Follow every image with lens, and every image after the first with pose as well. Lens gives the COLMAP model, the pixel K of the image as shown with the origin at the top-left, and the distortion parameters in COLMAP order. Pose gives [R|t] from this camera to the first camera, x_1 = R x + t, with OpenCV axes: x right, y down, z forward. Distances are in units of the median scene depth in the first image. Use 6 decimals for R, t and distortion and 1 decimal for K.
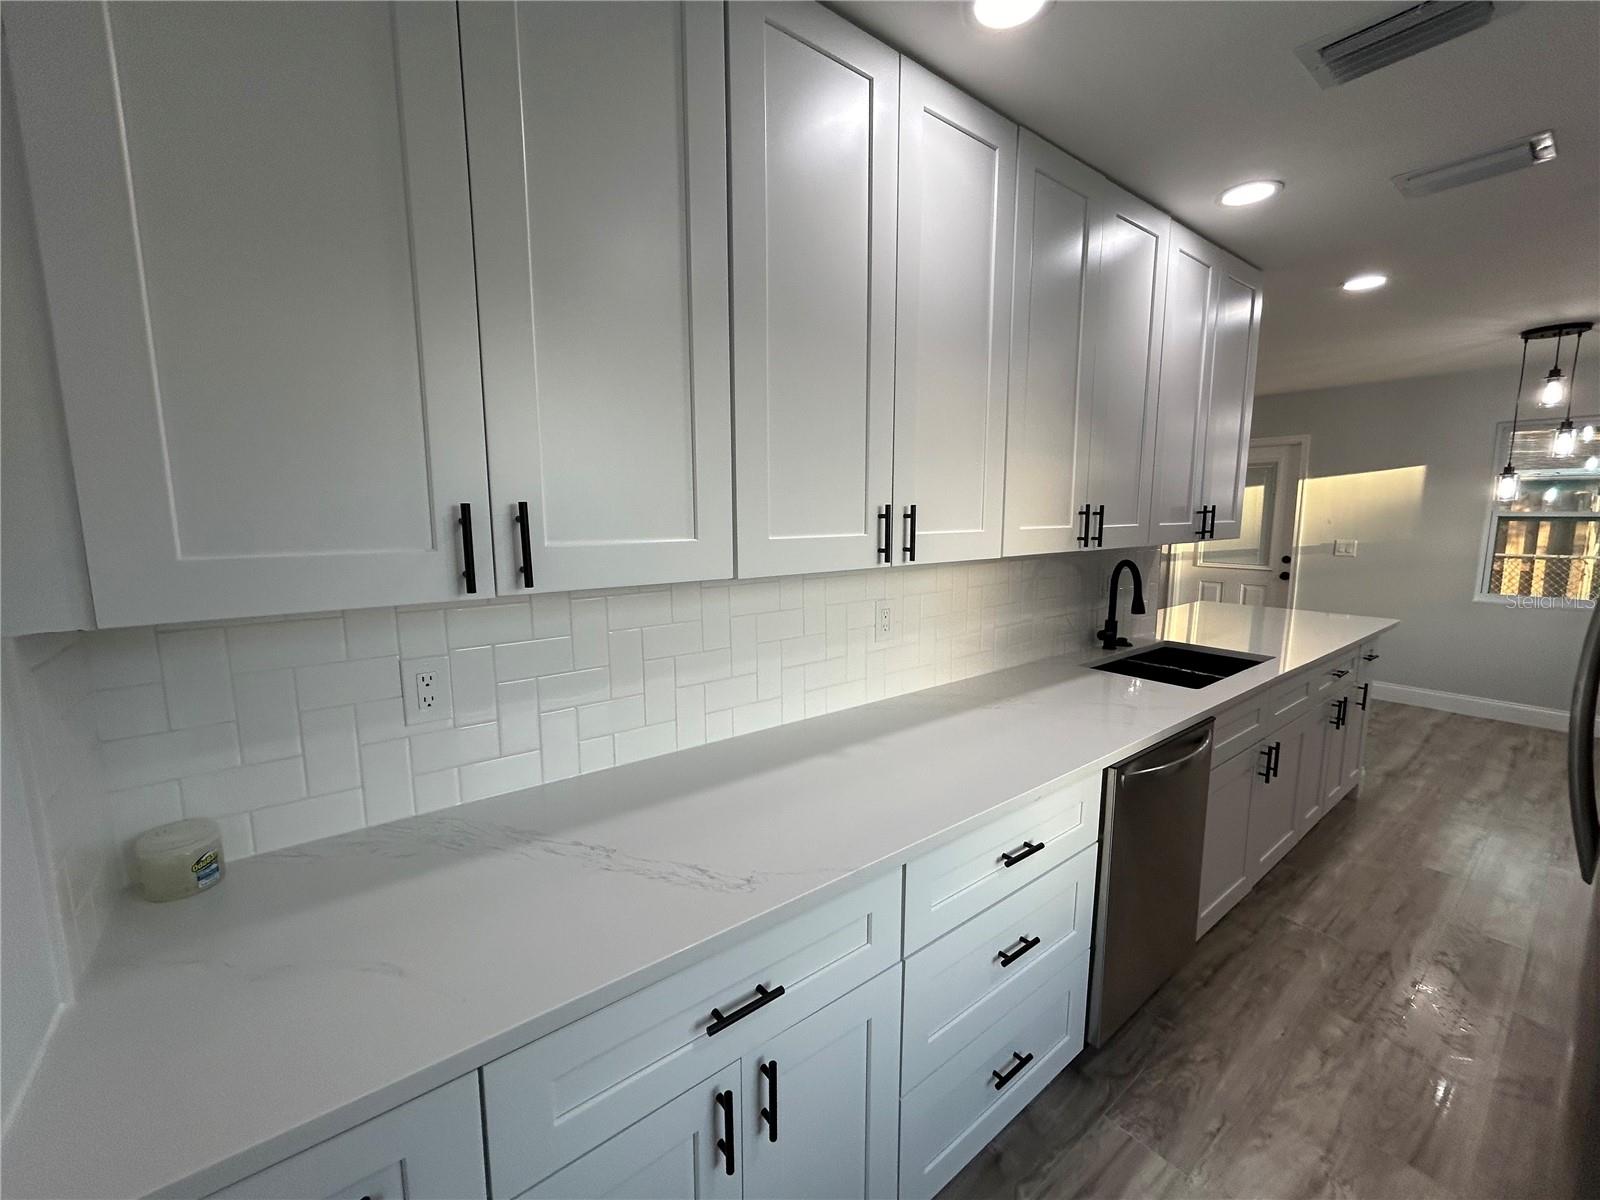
lens RADIAL K [[644.6, 0, 793.5], [0, 644.6, 597.1], [0, 0, 1]] dist [0.000390, -0.000192]
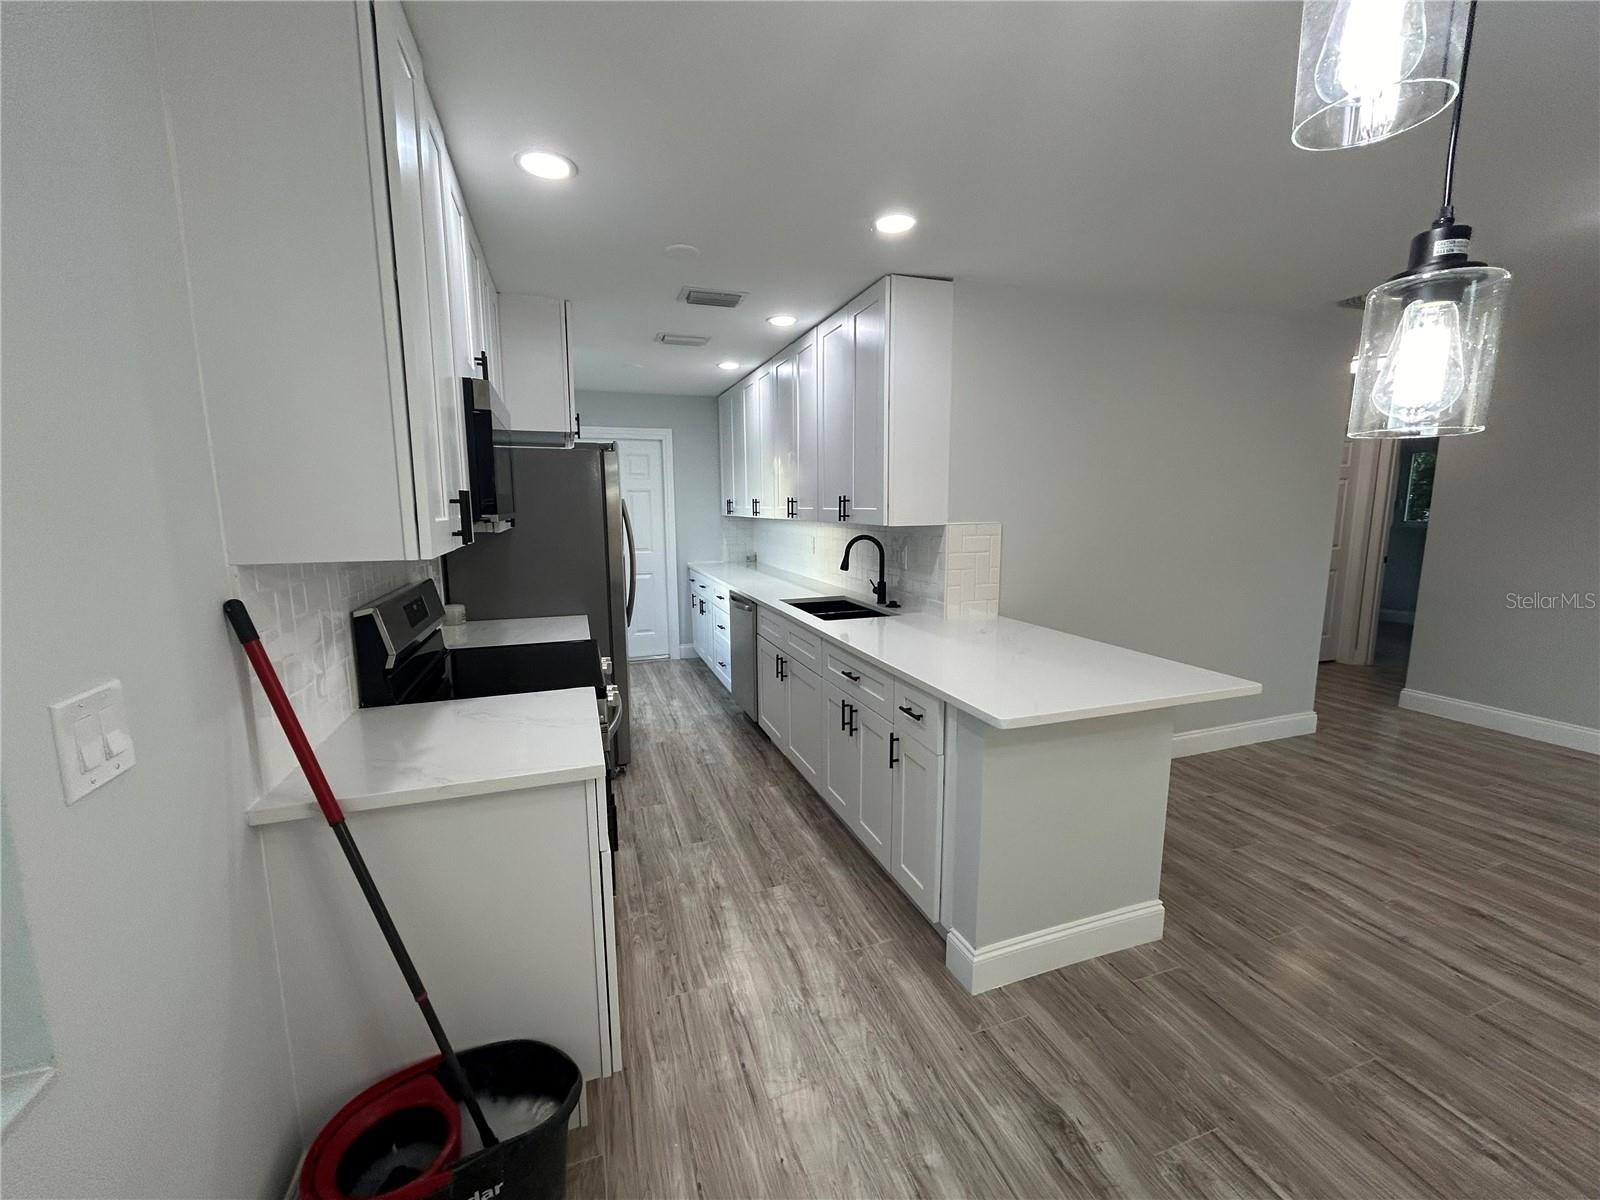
lens RADIAL K [[644.6, 0, 798.1], [0, 644.6, 604.6], [0, 0, 1]] dist [0.000390, -0.000192]
pose [[-0.309586, 0.150309, -0.938916, 1.777616], [-0.122976, 0.972805, 0.196282, -0.150726], [0.942886, 0.176231, -0.282683, 1.210283]]
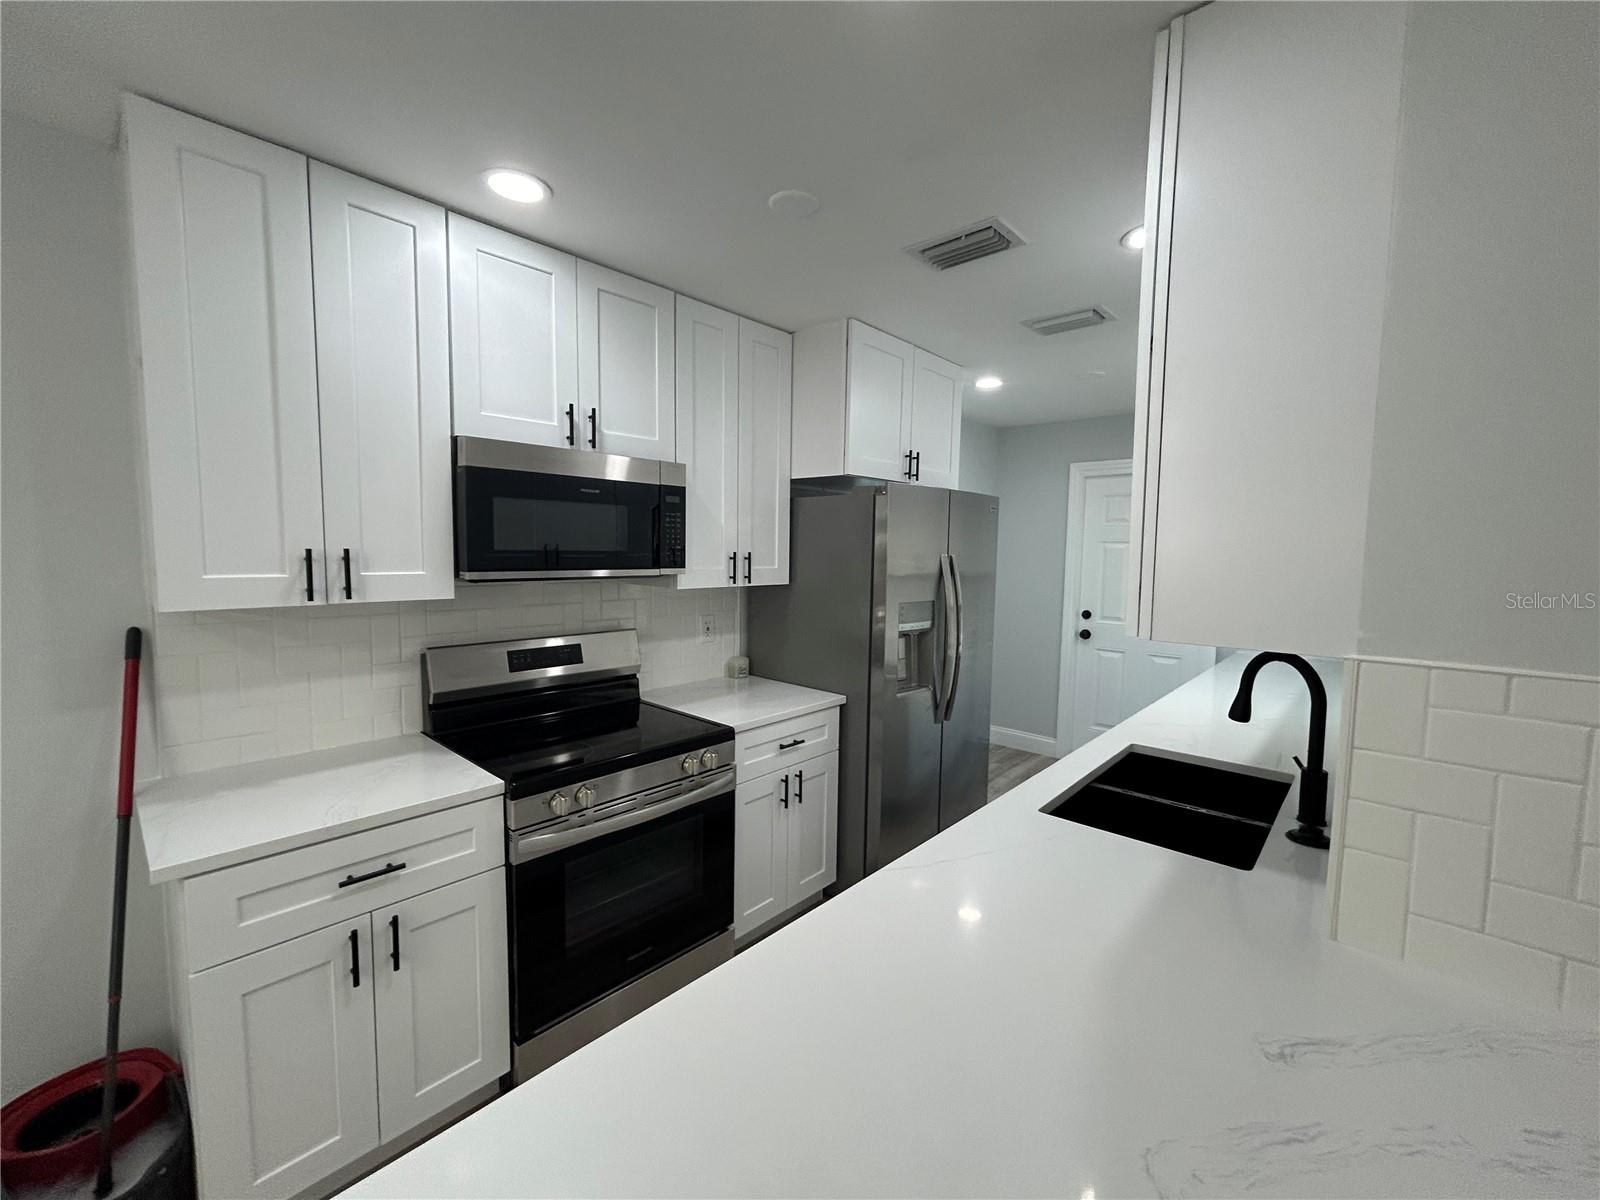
lens RADIAL K [[644.6, 0, 791.0], [0, 644.6, 599.6], [0, 0, 1]] dist [0.000390, -0.000192]
pose [[-0.985645, 0.006296, -0.168716, 1.151759], [-0.030178, 0.976642, 0.212745, -0.186666], [0.166114, 0.214783, -0.962432, 1.360170]]
